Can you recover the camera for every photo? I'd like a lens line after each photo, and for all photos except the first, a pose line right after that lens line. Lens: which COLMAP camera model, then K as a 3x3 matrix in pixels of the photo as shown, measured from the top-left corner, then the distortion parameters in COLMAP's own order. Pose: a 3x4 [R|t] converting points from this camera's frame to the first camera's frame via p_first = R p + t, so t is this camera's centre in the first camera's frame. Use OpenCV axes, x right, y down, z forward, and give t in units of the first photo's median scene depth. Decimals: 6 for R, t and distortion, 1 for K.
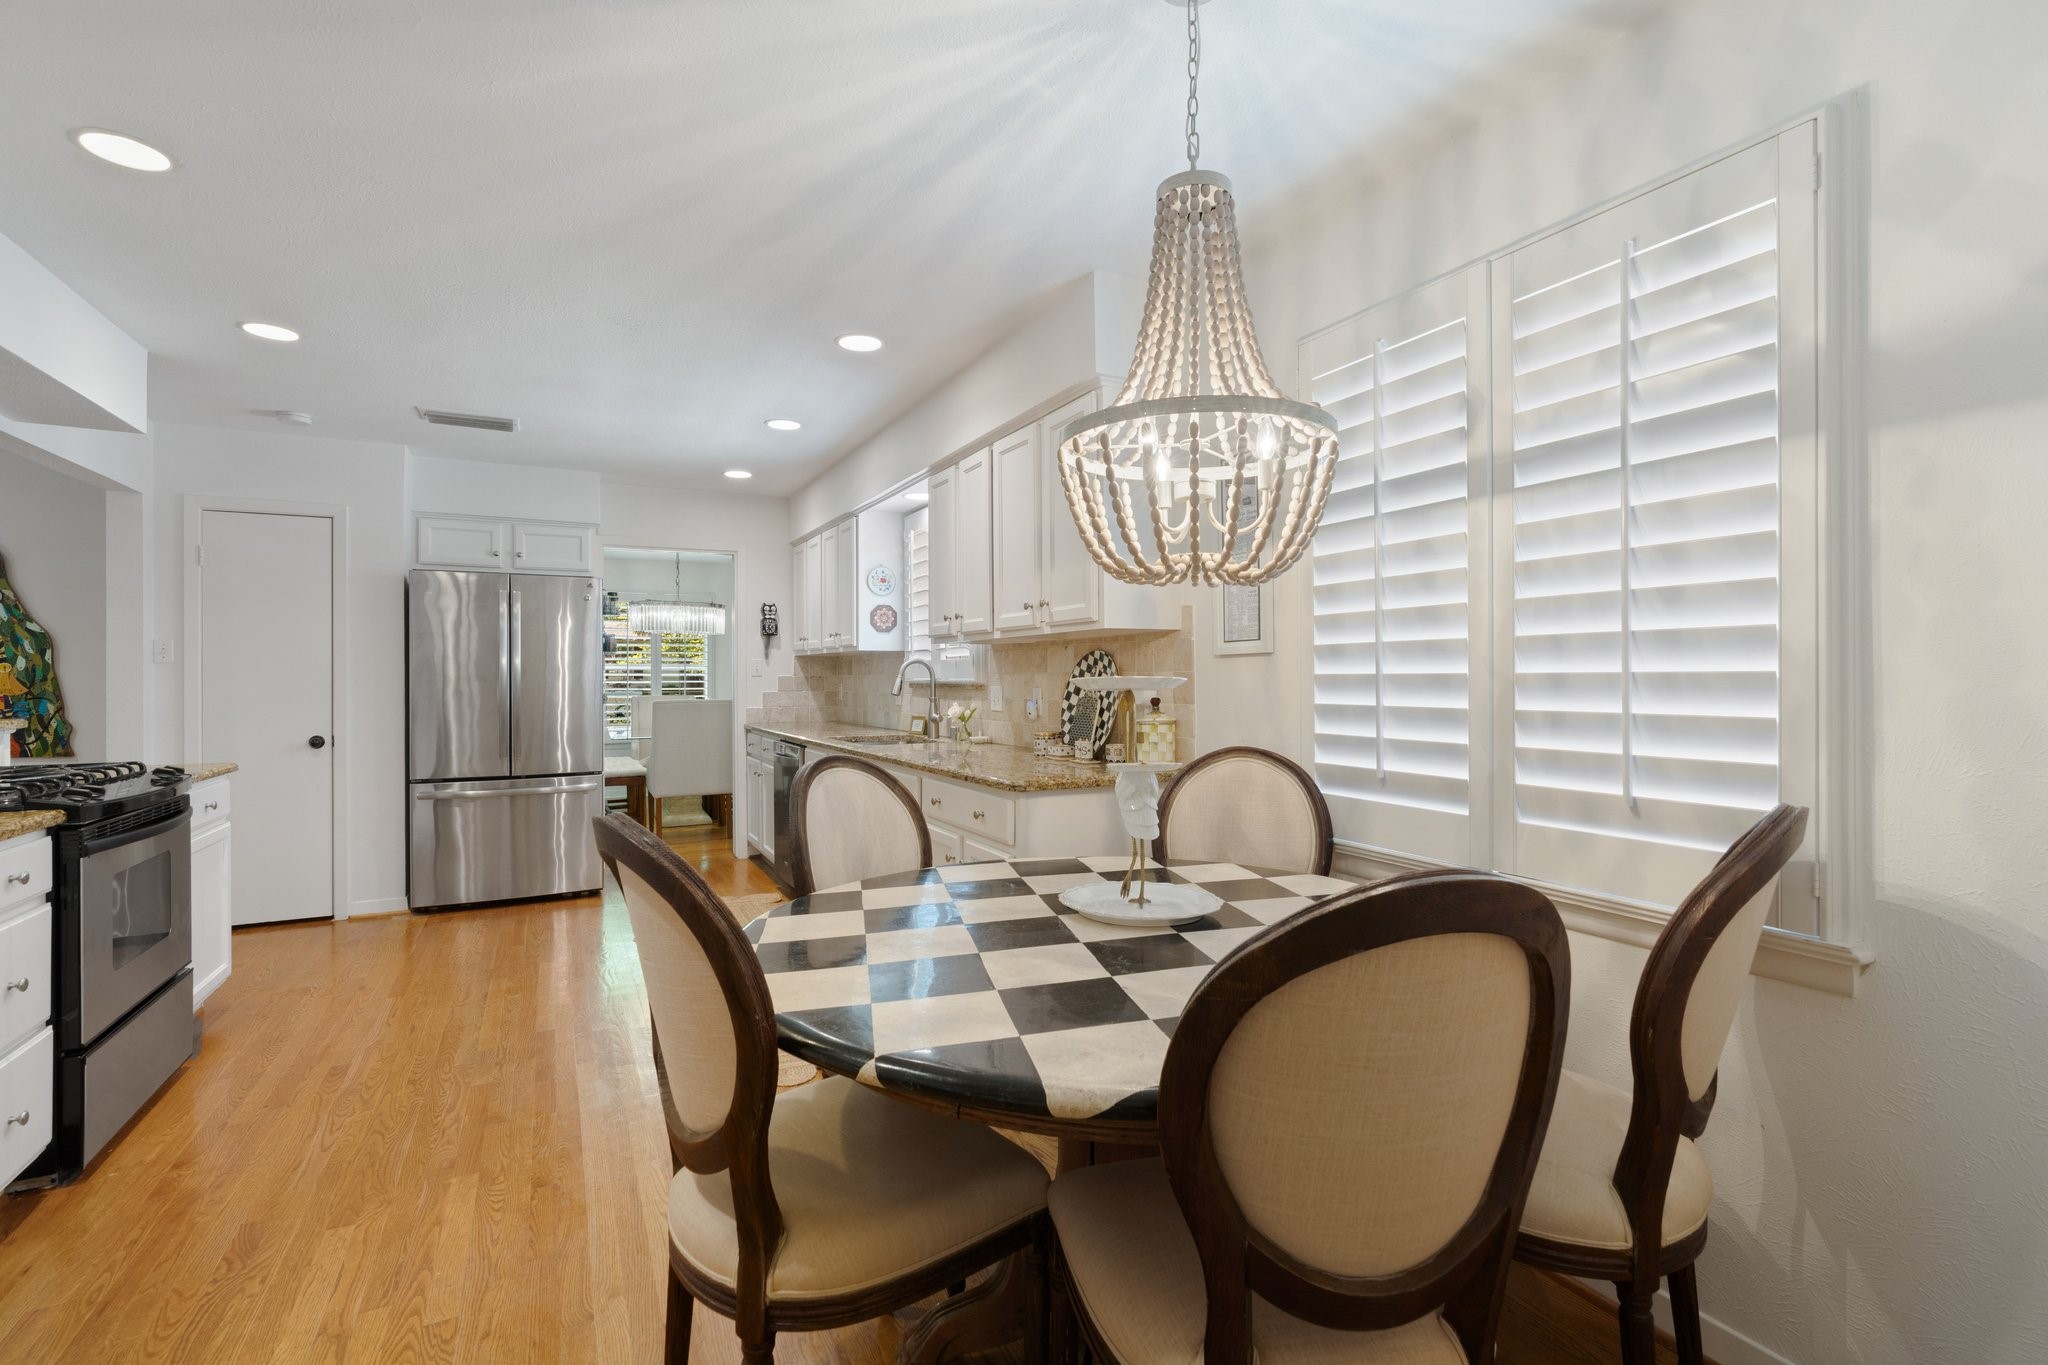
lens RADIAL K [[923.4, 0, 1023.7], [0, 923.4, 673.4], [0, 0, 1]] dist [-0.009358, 0.002269]
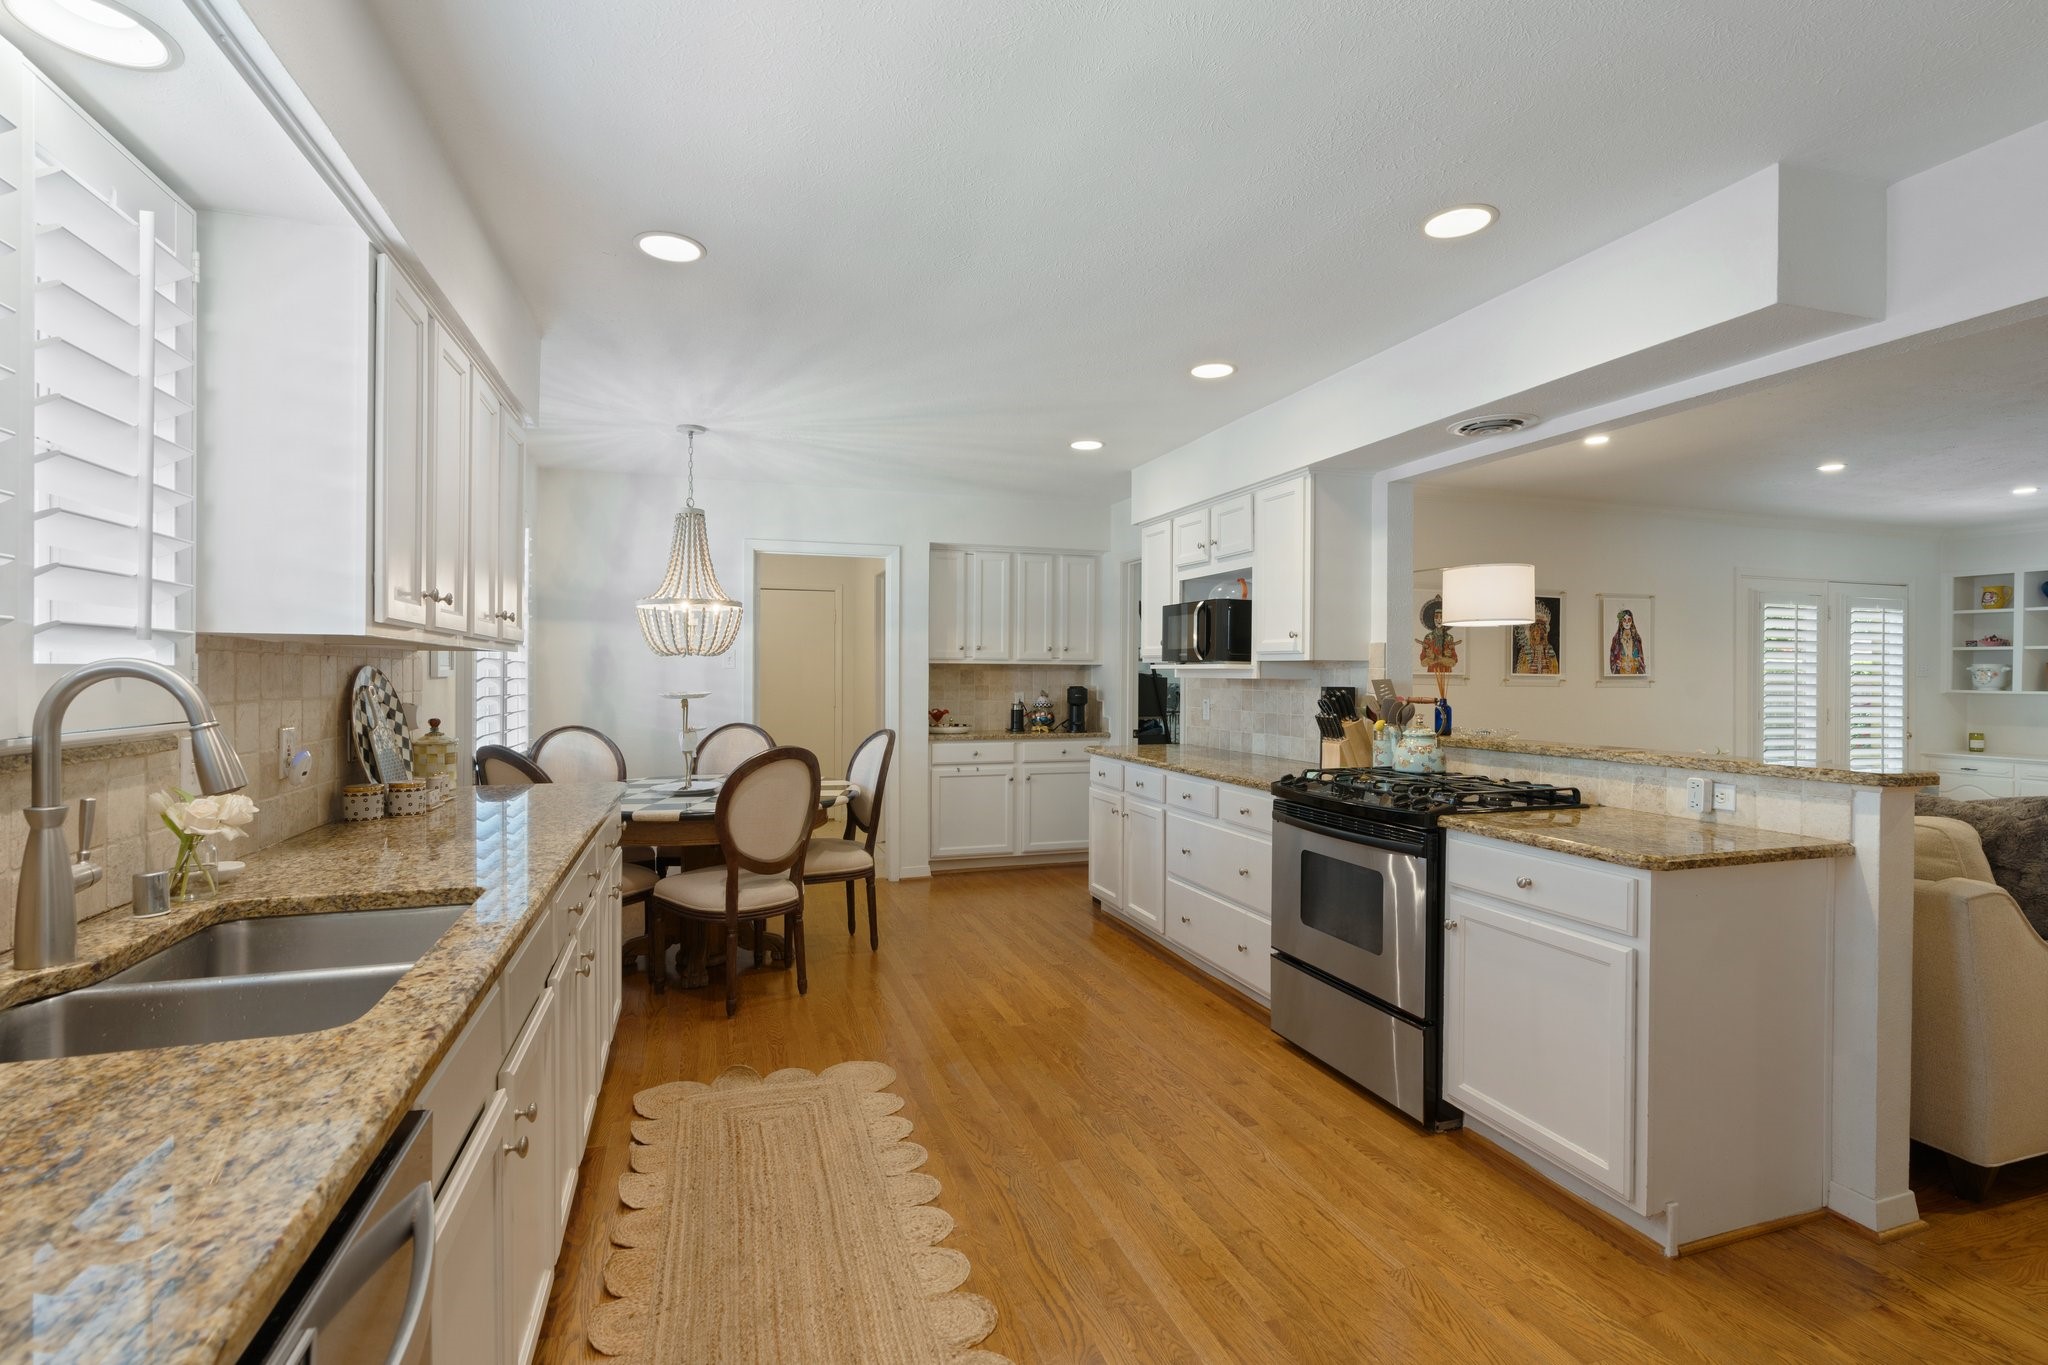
lens RADIAL K [[923.4, 0, 1016.6], [0, 923.4, 673.9], [0, 0, 1]] dist [-0.009358, 0.002269]
pose [[-0.987169, -0.001334, 0.159671, -0.402147], [-0.002211, 0.999983, -0.005312, -0.011482], [-0.159661, -0.005597, -0.987156, 1.189527]]
